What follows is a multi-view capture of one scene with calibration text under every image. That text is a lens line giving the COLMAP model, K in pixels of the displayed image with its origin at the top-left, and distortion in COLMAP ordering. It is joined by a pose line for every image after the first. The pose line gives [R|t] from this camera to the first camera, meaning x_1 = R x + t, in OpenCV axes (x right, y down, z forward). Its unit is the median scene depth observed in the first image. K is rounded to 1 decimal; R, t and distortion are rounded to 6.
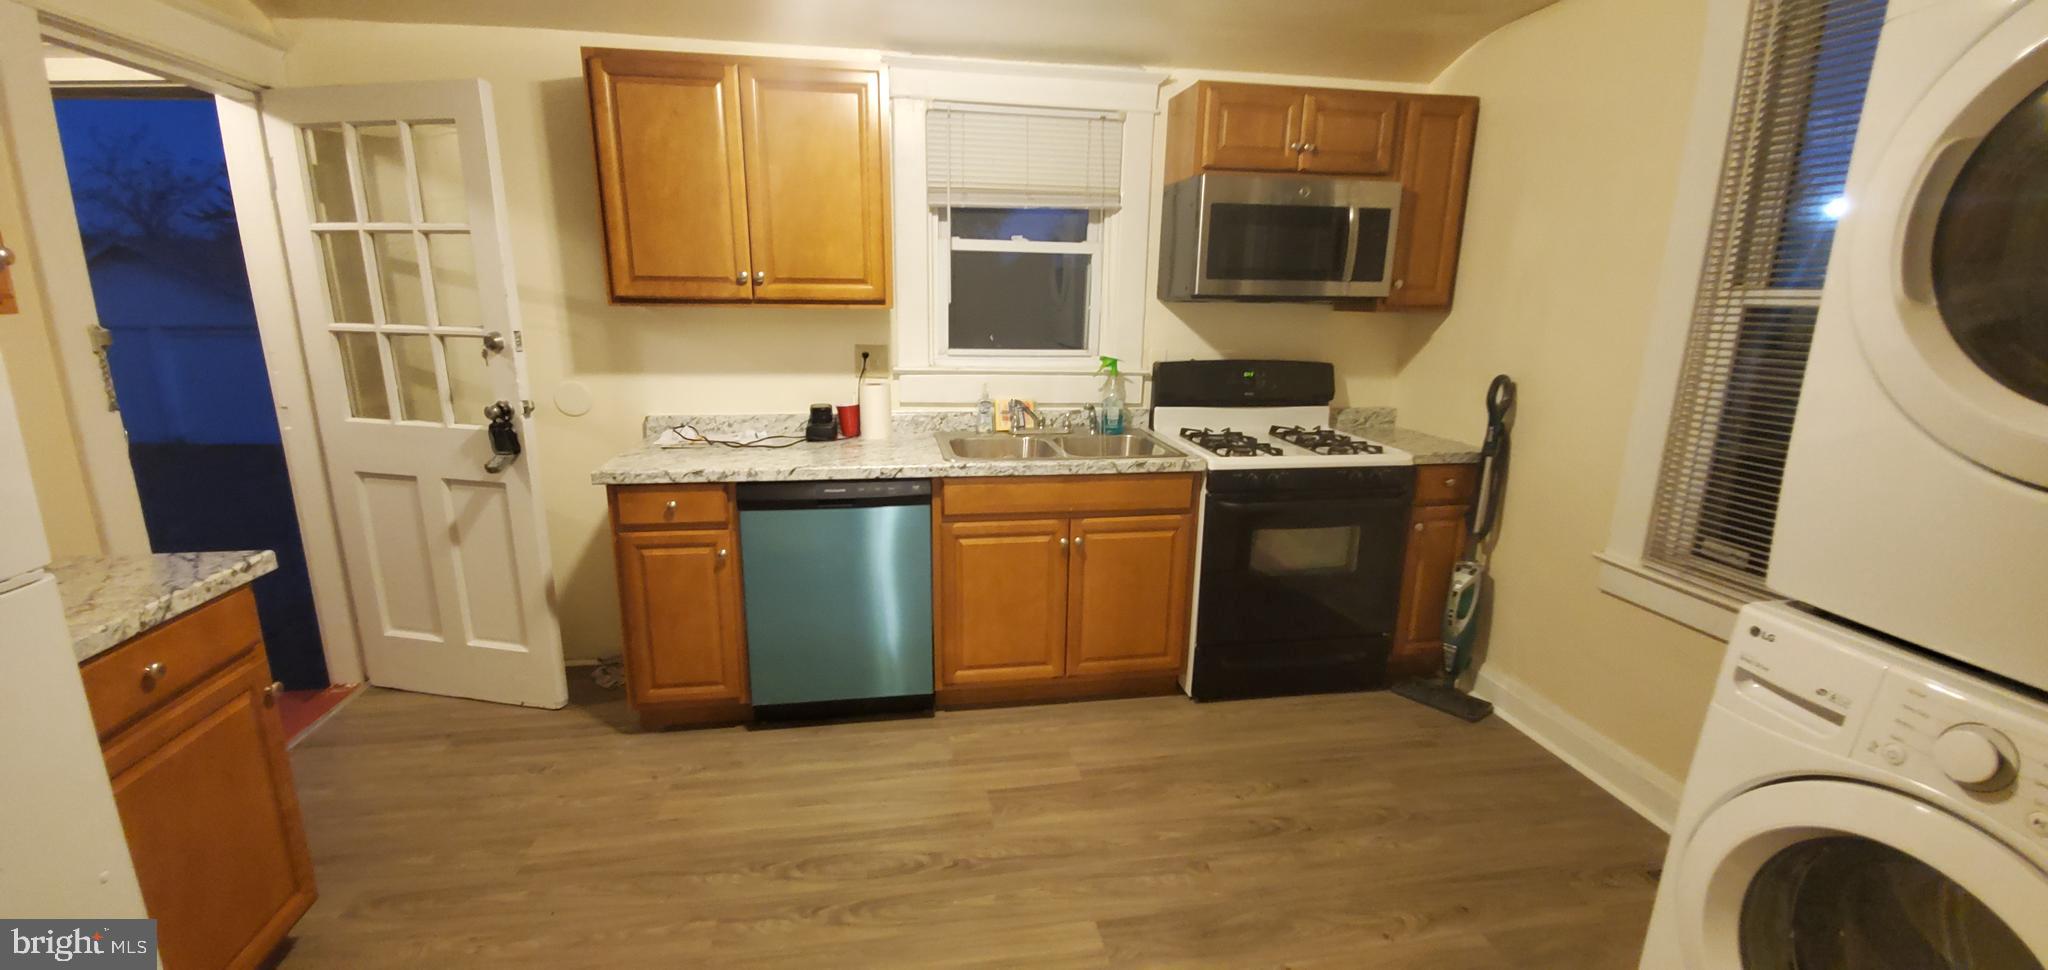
lens RADIAL K [[810.7, 0, 1016.4], [0, 810.7, 484.0], [0, 0, 1]] dist [0.007830, -0.016847]
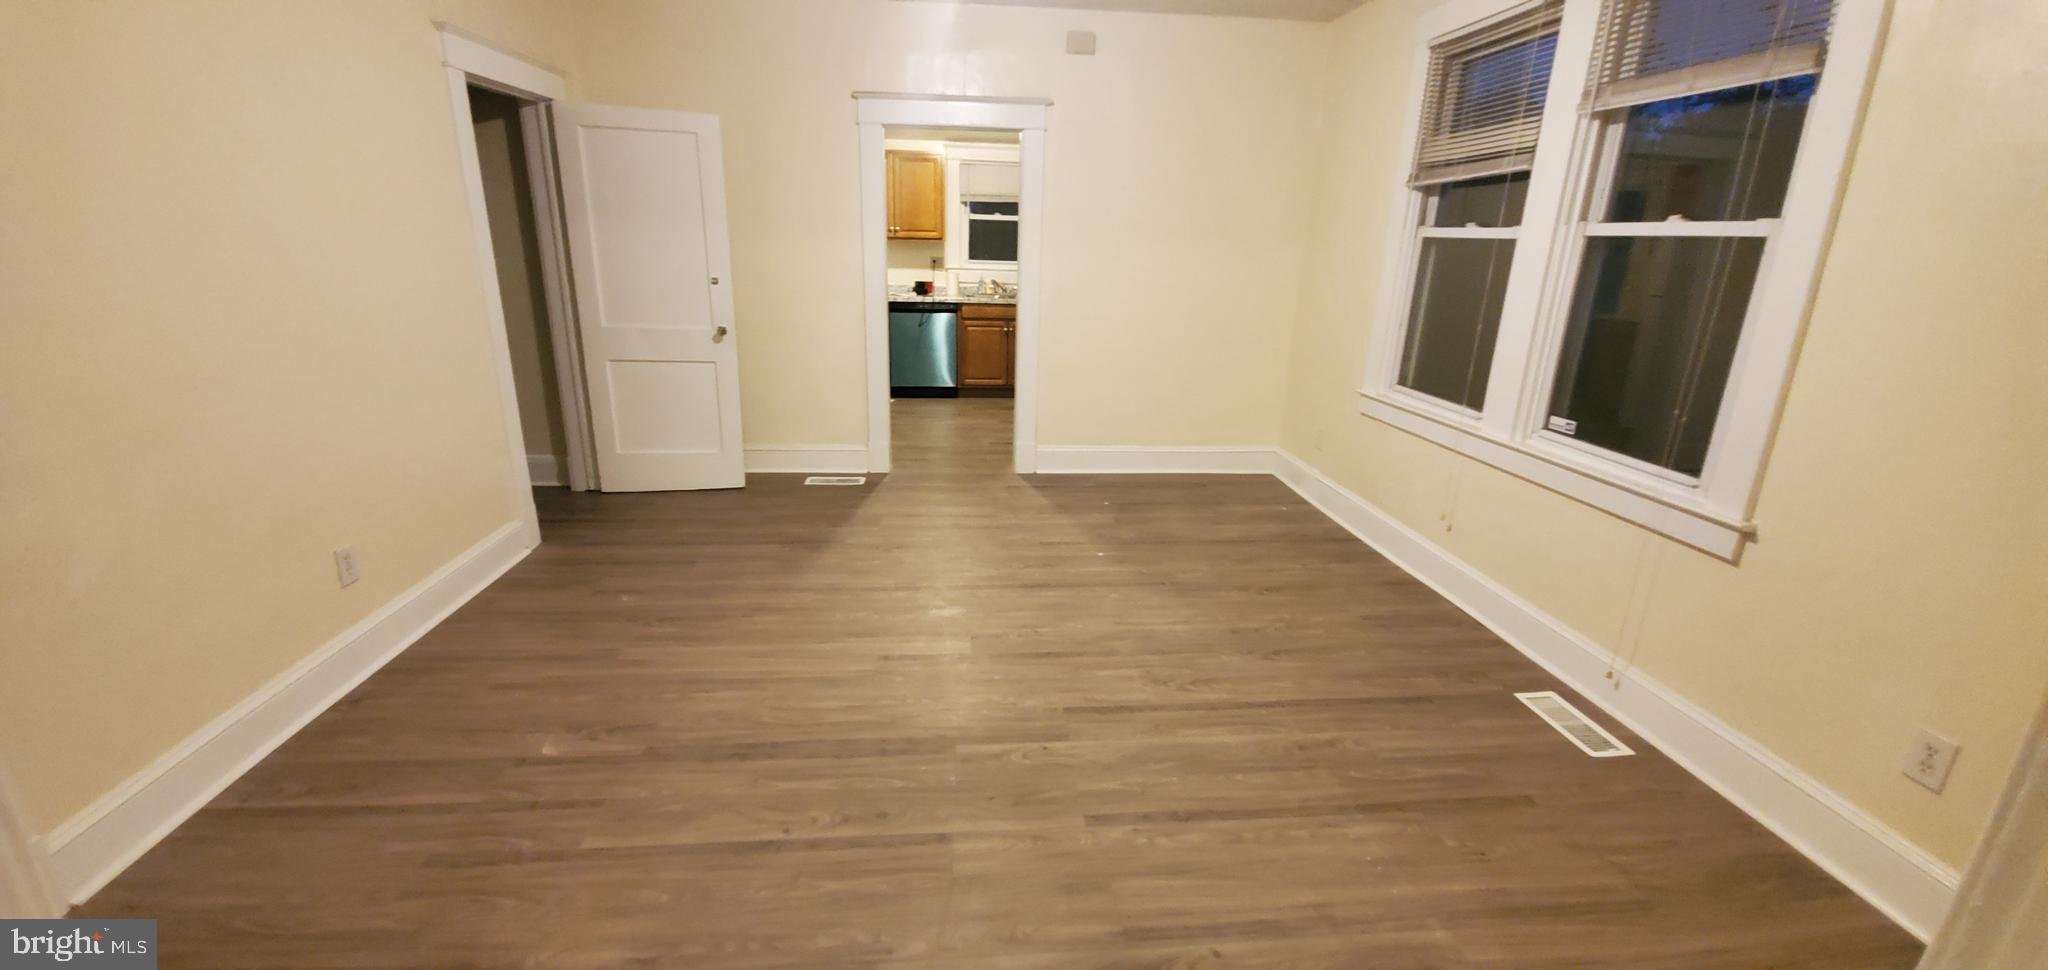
lens RADIAL K [[810.7, 0, 1016.4], [0, 810.7, 484.0], [0, 0, 1]] dist [0.007830, -0.016847]
pose [[0.996966, 0.030626, -0.071560, 0.328582], [-0.026229, 0.997756, 0.061607, 0.452588], [0.073287, -0.059543, 0.995532, -1.870688]]
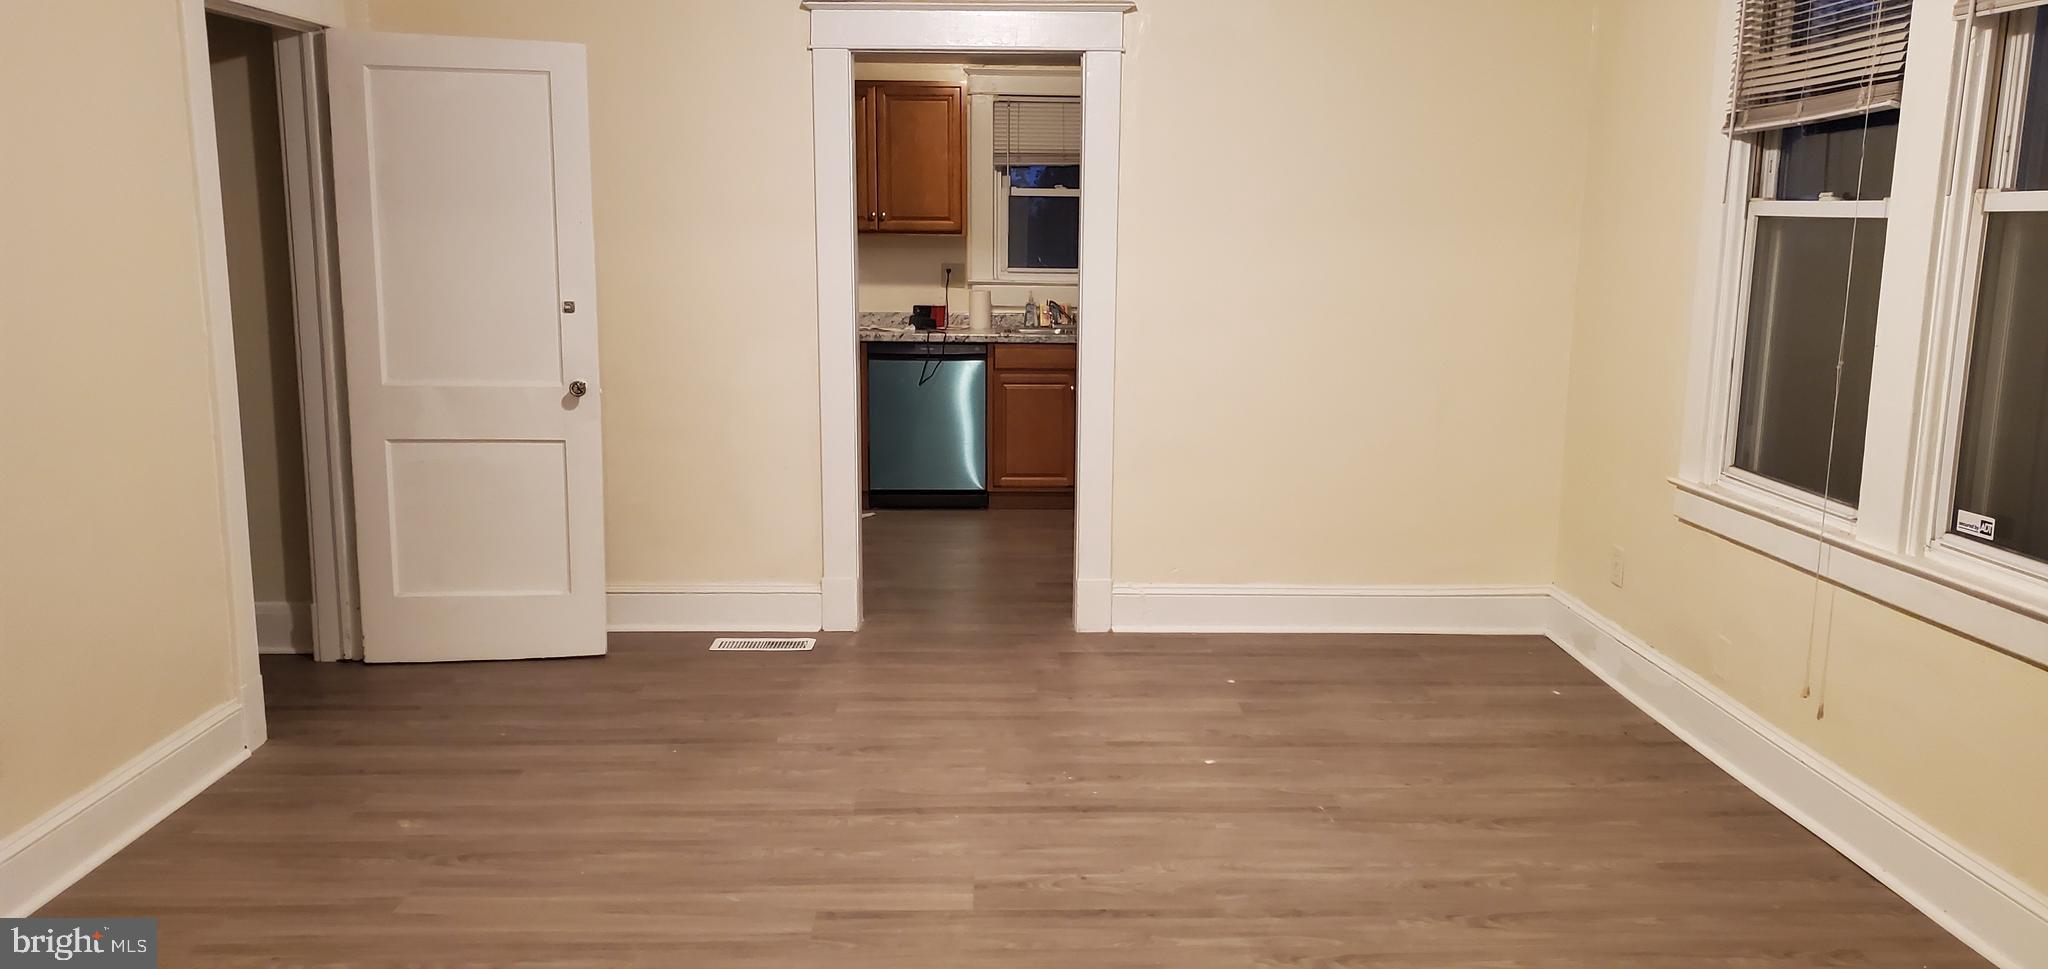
lens RADIAL K [[1595.4, 0, 1024.0], [0, 1595.4, 484.5], [0, 0, 1]] dist [0.024784, 0.000619]
pose [[0.990146, 0.014332, -0.139305, 0.415763], [-0.024183, 0.997304, -0.069281, 0.498281], [0.137936, 0.071967, 0.987823, -2.099358]]
